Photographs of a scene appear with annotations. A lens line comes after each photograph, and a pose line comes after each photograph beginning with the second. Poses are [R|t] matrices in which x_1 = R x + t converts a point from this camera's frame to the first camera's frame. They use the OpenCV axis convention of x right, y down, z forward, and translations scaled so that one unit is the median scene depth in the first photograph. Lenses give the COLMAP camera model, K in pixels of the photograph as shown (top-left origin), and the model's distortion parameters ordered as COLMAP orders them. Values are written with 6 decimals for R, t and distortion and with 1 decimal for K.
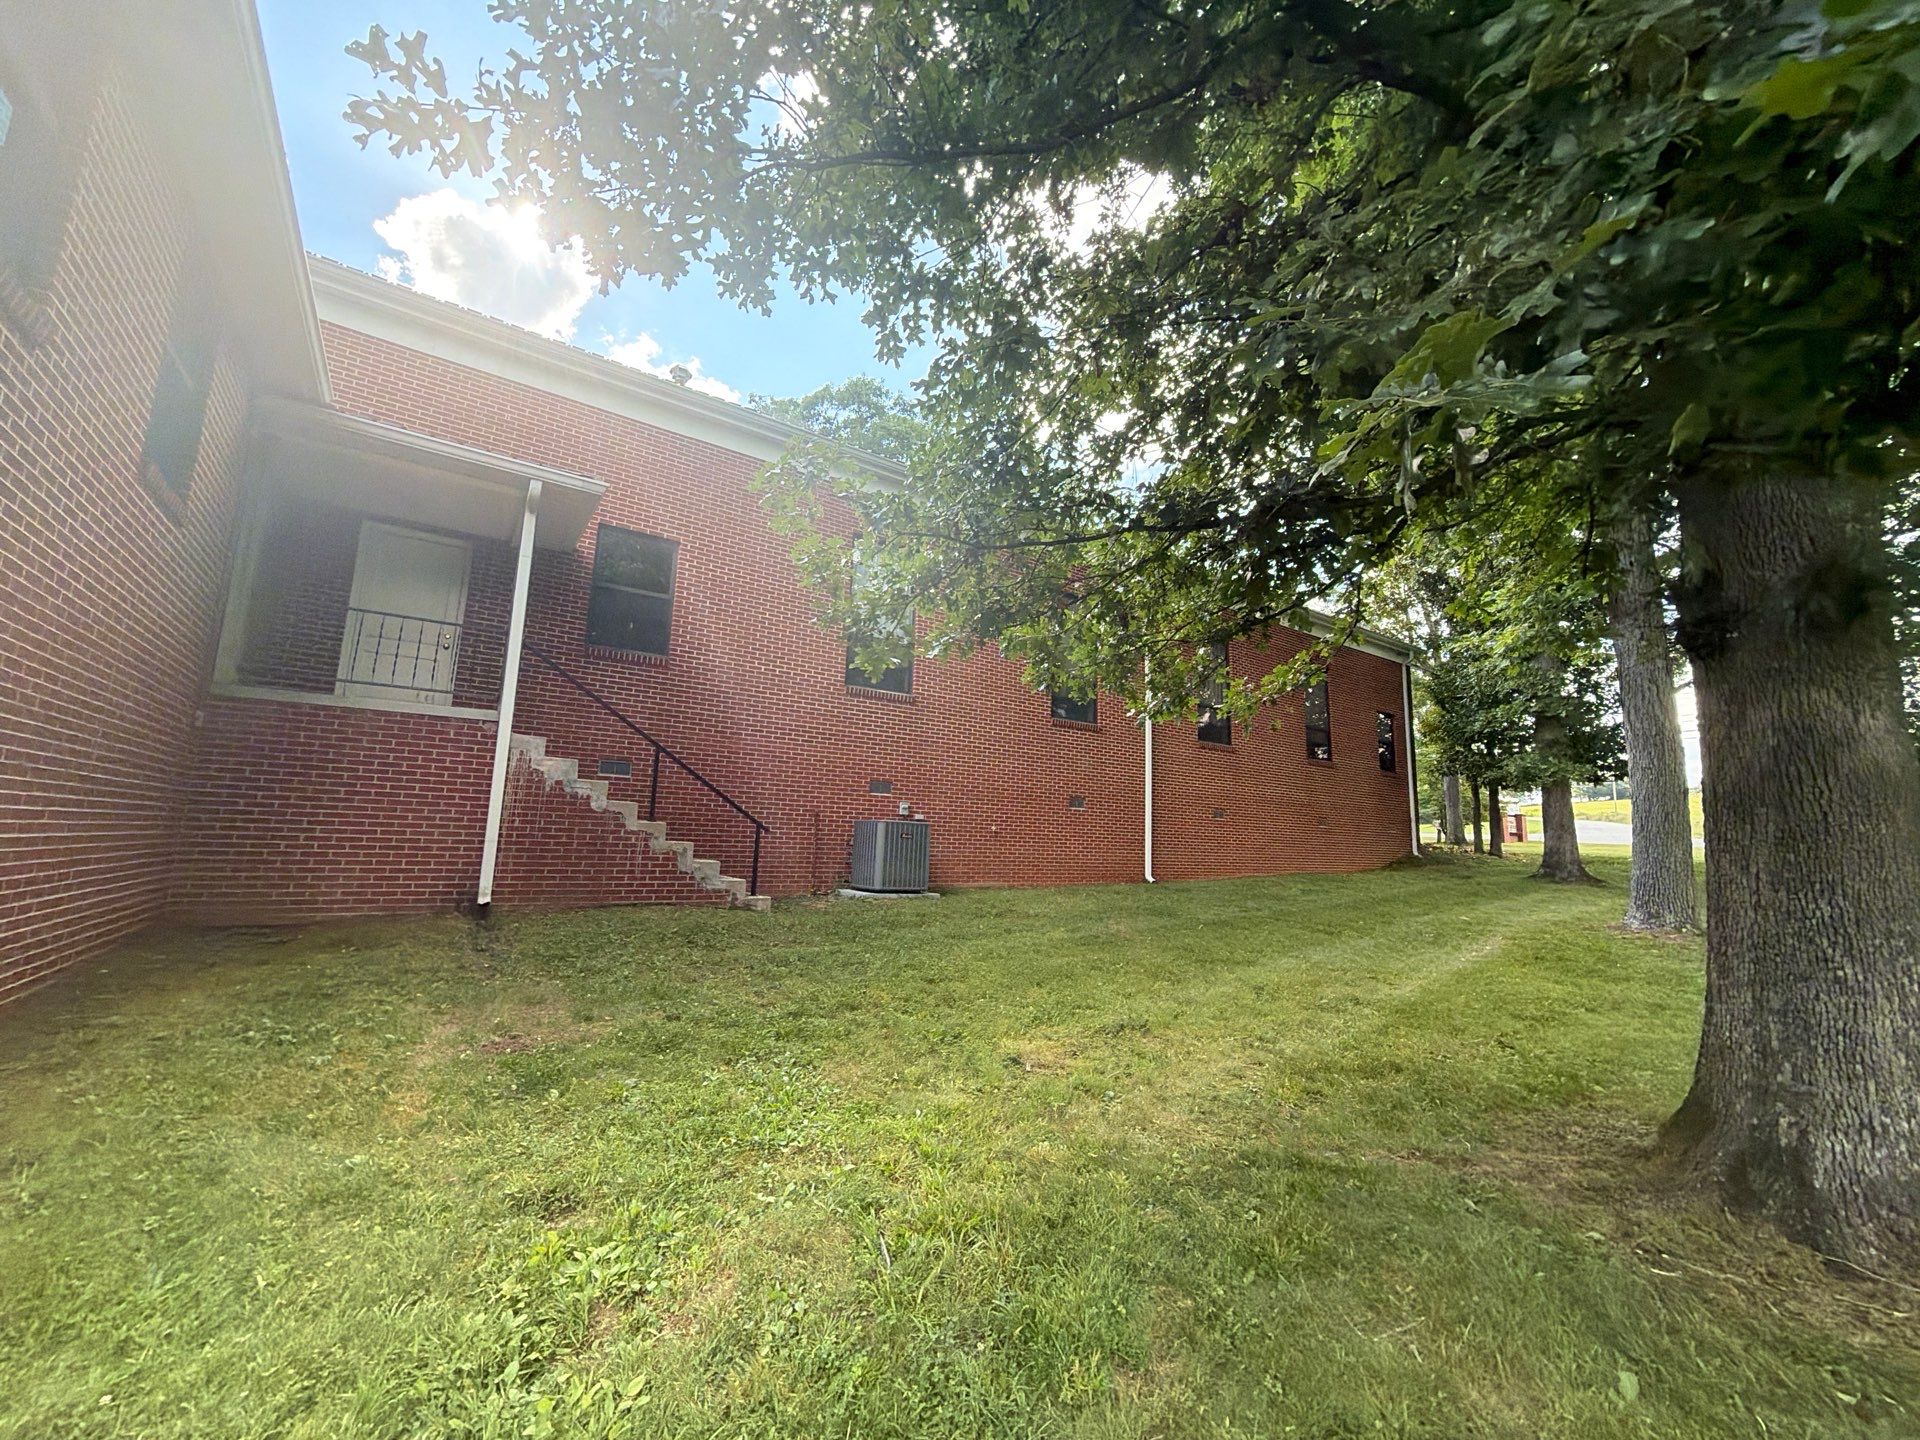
lens RADIAL K [[761.7, 0, 959.5], [0, 761.7, 721.2], [0, 0, 1]] dist [-0.000628, 0.000396]
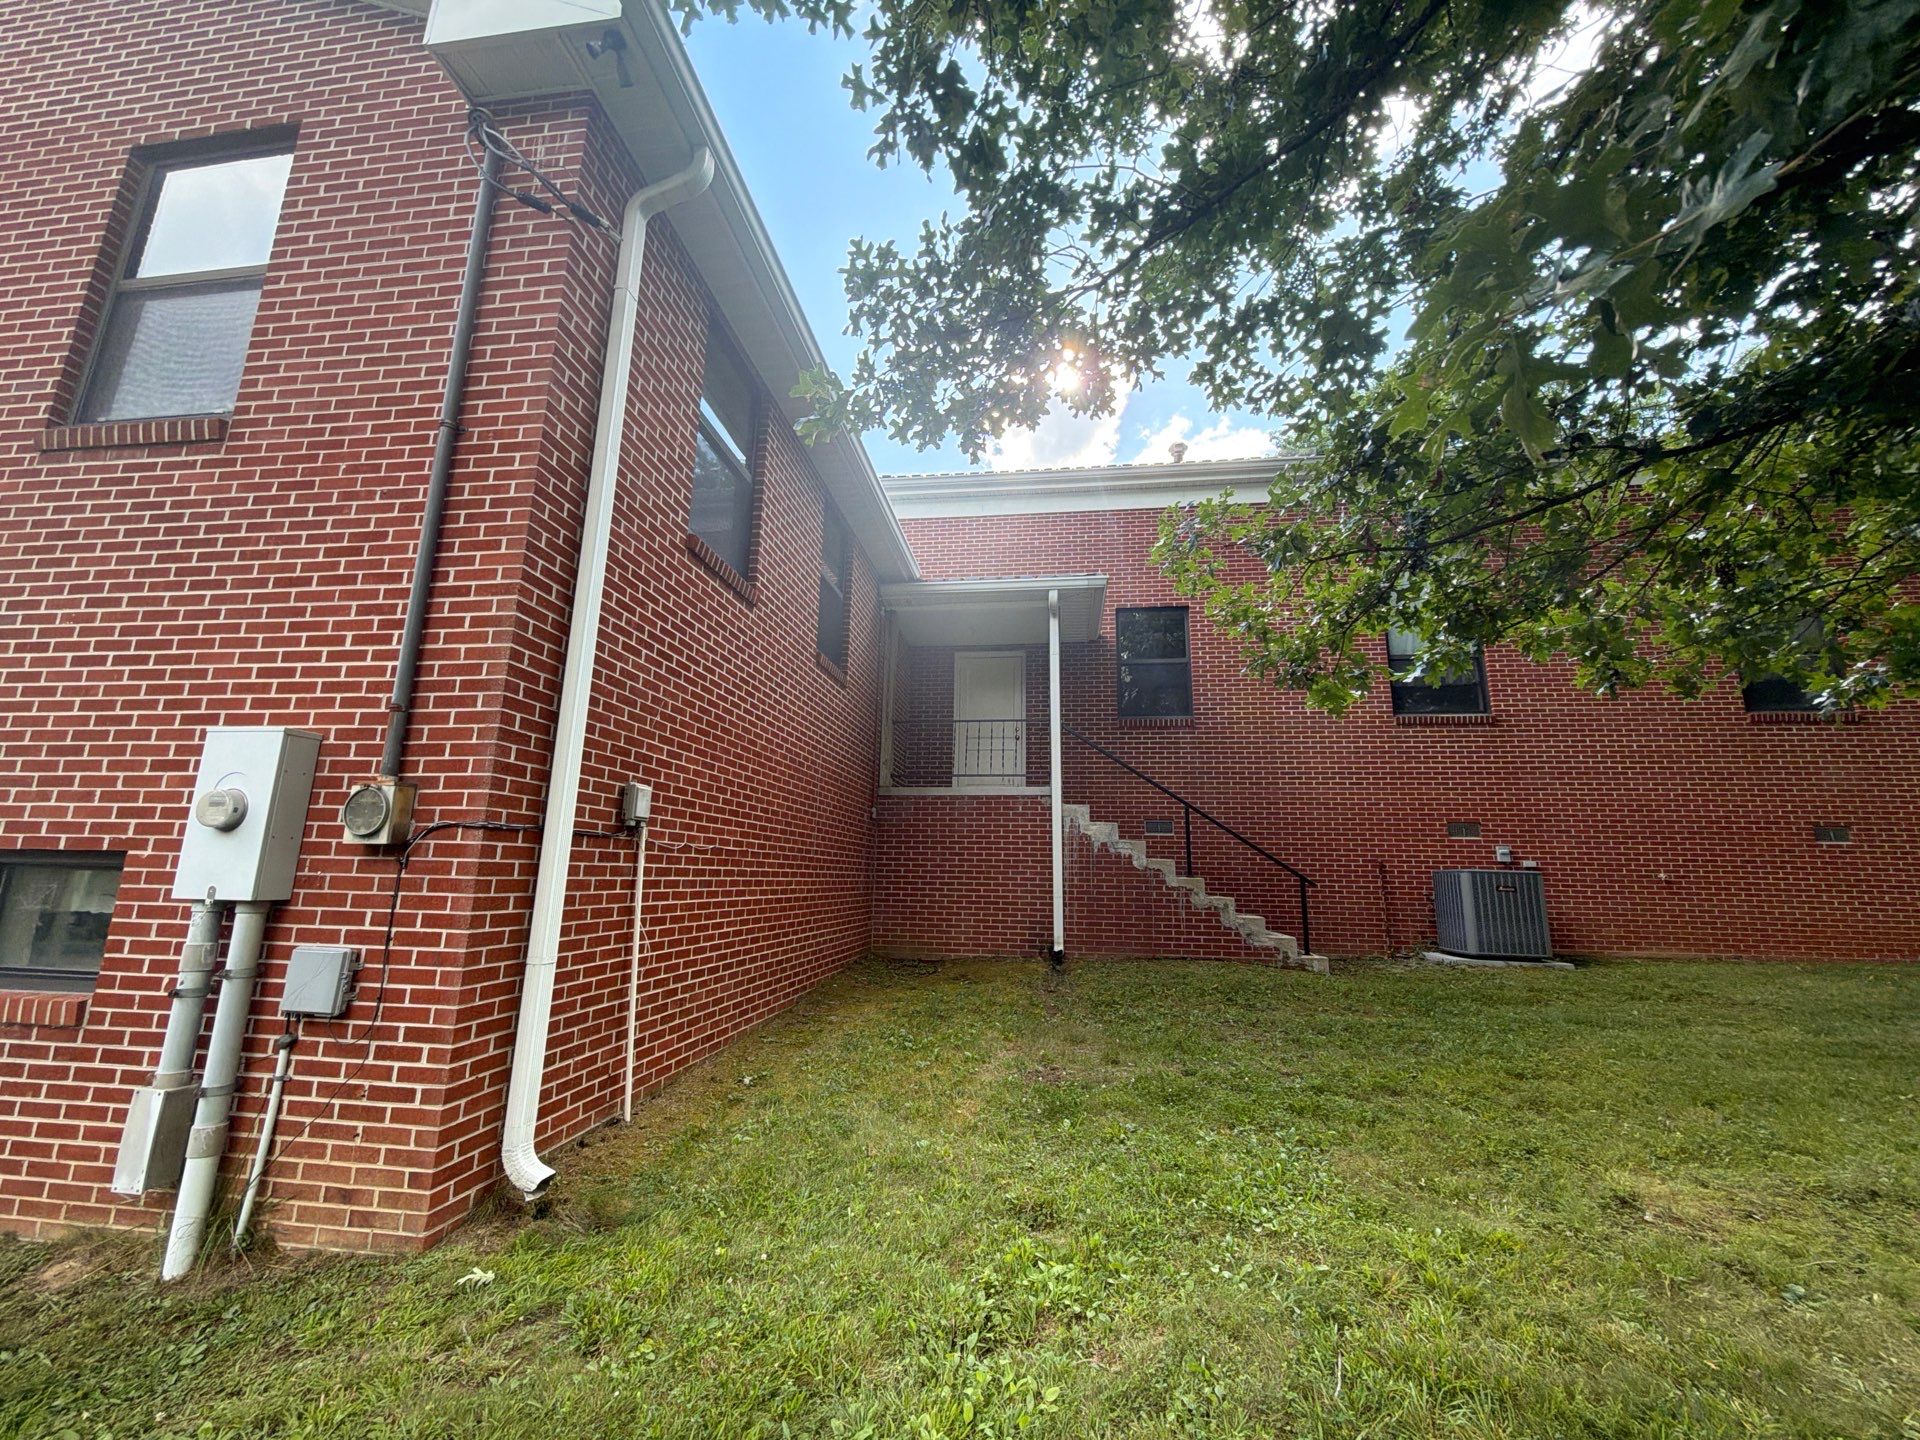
lens RADIAL K [[761.7, 0, 959.1], [0, 761.7, 718.9], [0, 0, 1]] dist [-0.000628, 0.000396]
pose [[0.738892, -0.156303, -0.655445, 0.167434], [0.110073, 0.987657, -0.111438, -0.001665], [0.664772, 0.010194, 0.746977, 0.025955]]
